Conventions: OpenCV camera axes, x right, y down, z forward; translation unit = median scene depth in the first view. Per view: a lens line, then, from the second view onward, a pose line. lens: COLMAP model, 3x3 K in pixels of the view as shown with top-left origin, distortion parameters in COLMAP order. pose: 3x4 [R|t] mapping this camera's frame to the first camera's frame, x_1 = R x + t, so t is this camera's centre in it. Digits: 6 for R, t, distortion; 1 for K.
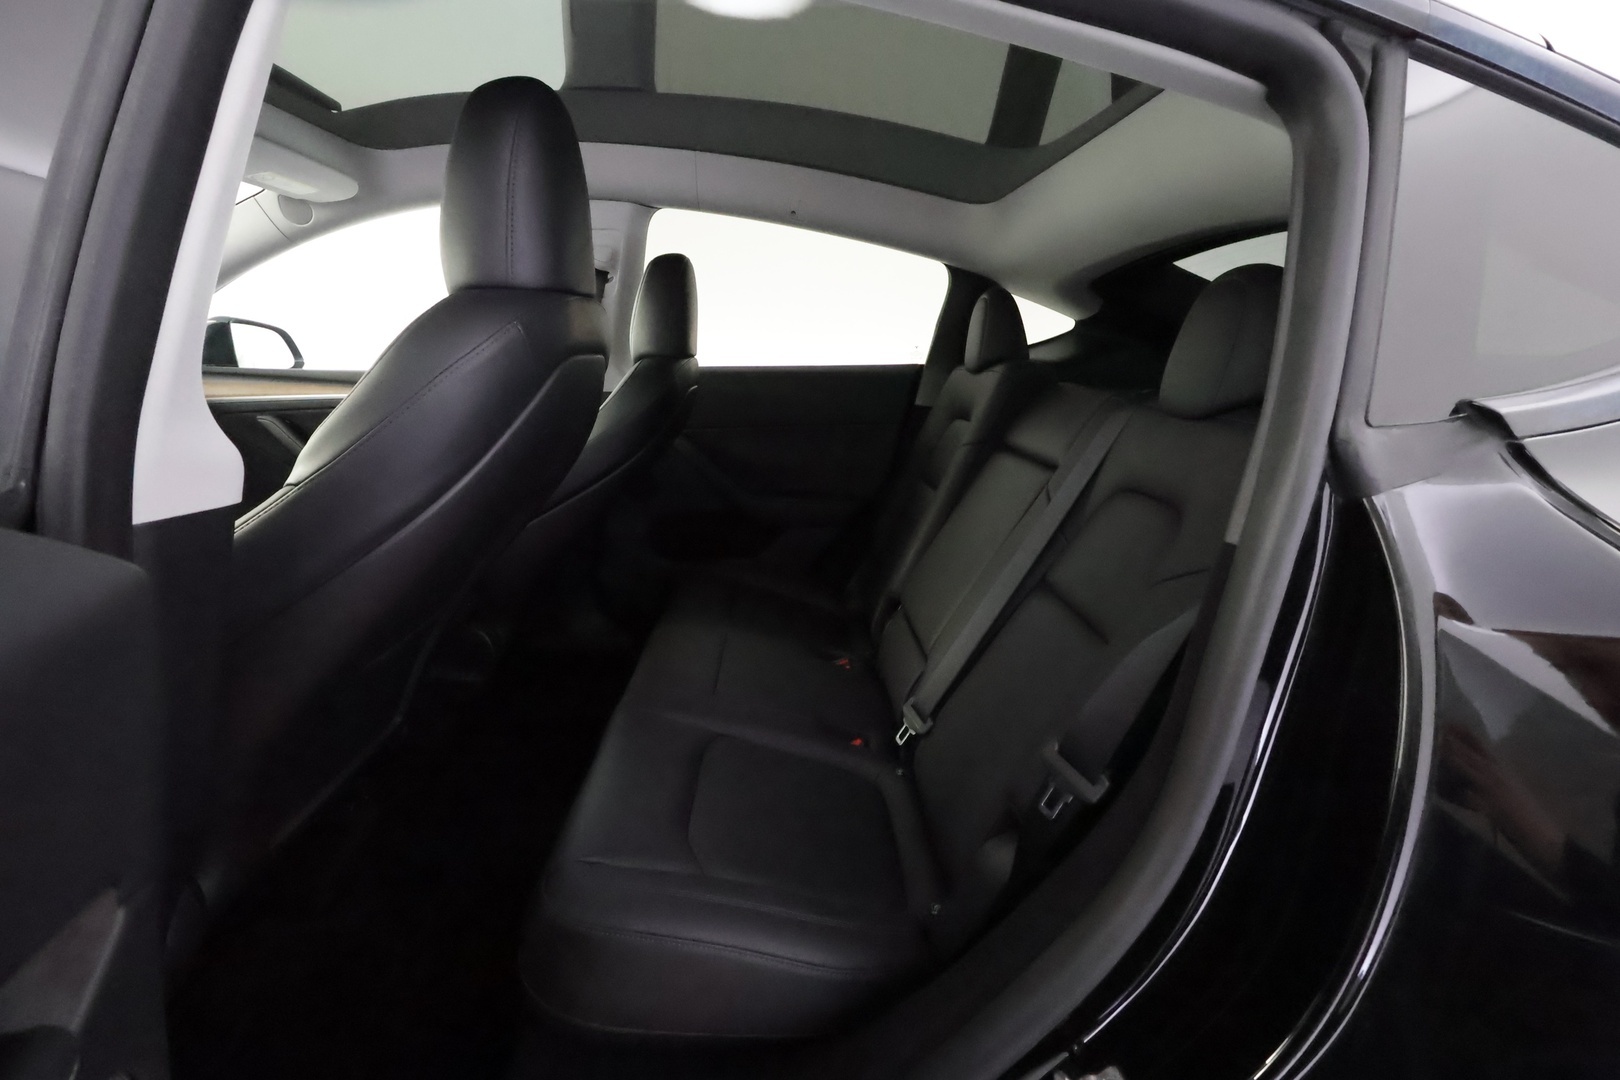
lens RADIAL K [[756.0, 0, 815.2], [0, 756.0, 543.2], [0, 0, 1]] dist [-0.000151, 0.001112]
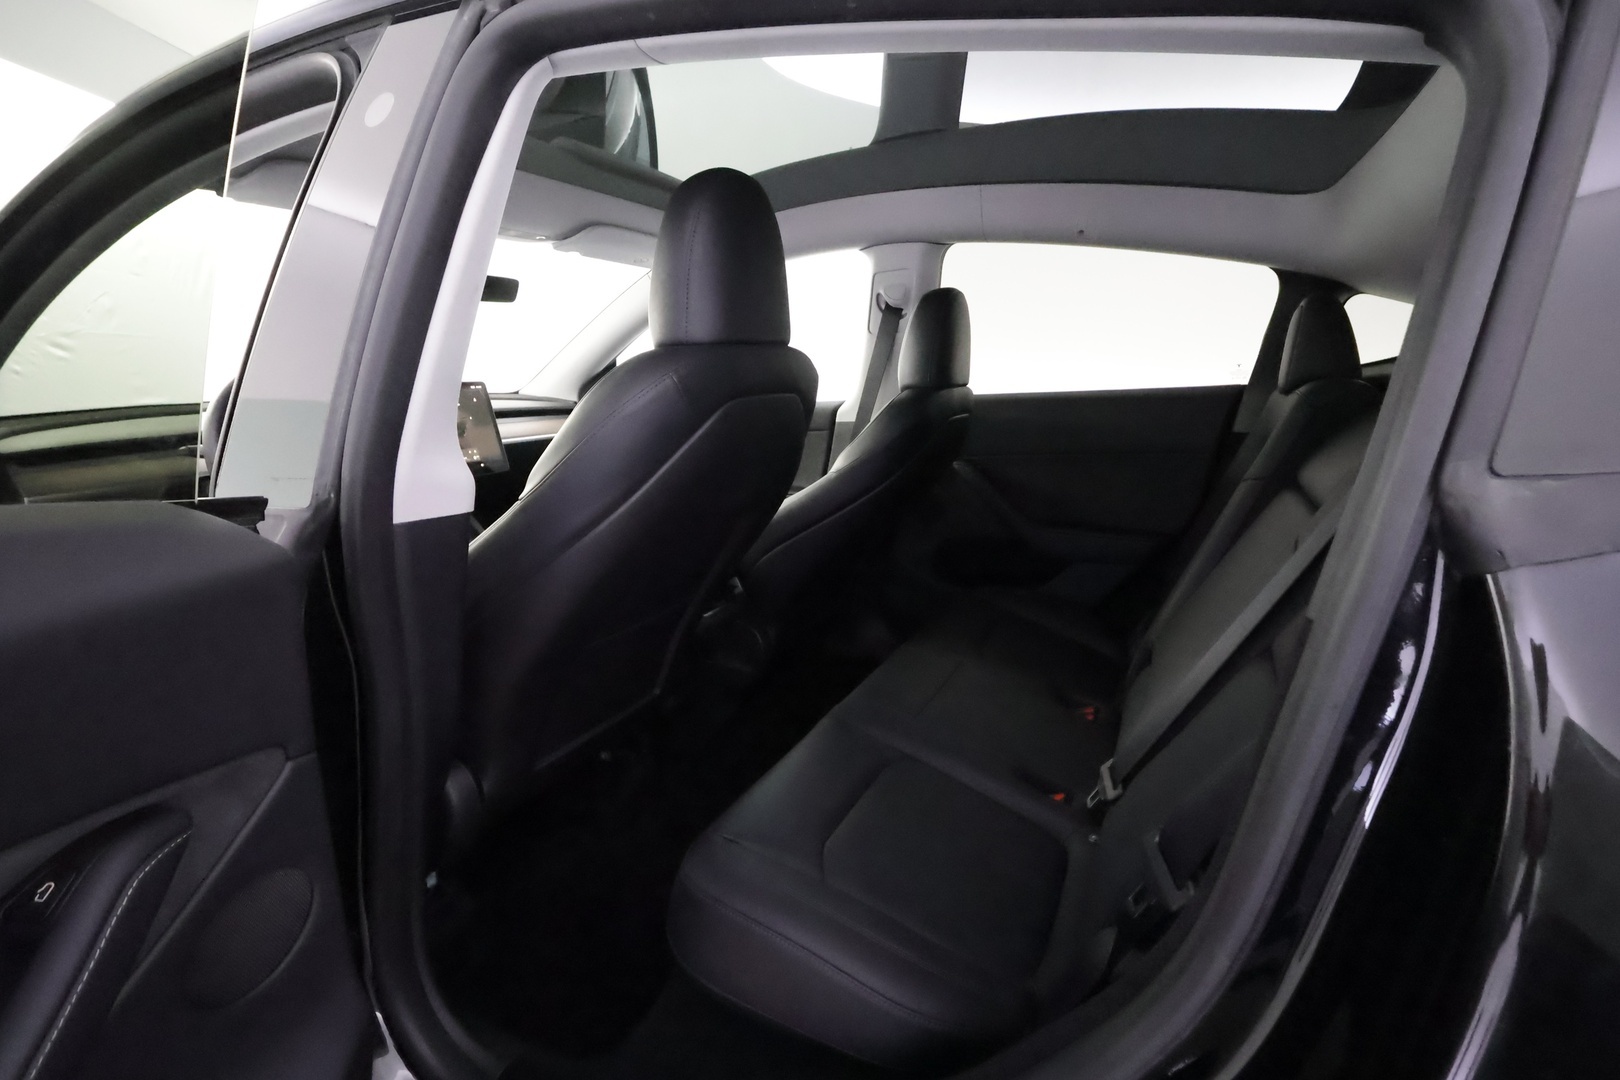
lens RADIAL K [[756.0, 0, 815.2], [0, 756.0, 543.2], [0, 0, 1]] dist [-0.000151, 0.001112]
pose [[0.885879, 0.063229, -0.459588, 0.199187], [-0.077225, 0.996945, -0.011698, -0.012974], [0.457444, 0.045855, 0.888055, 0.026013]]
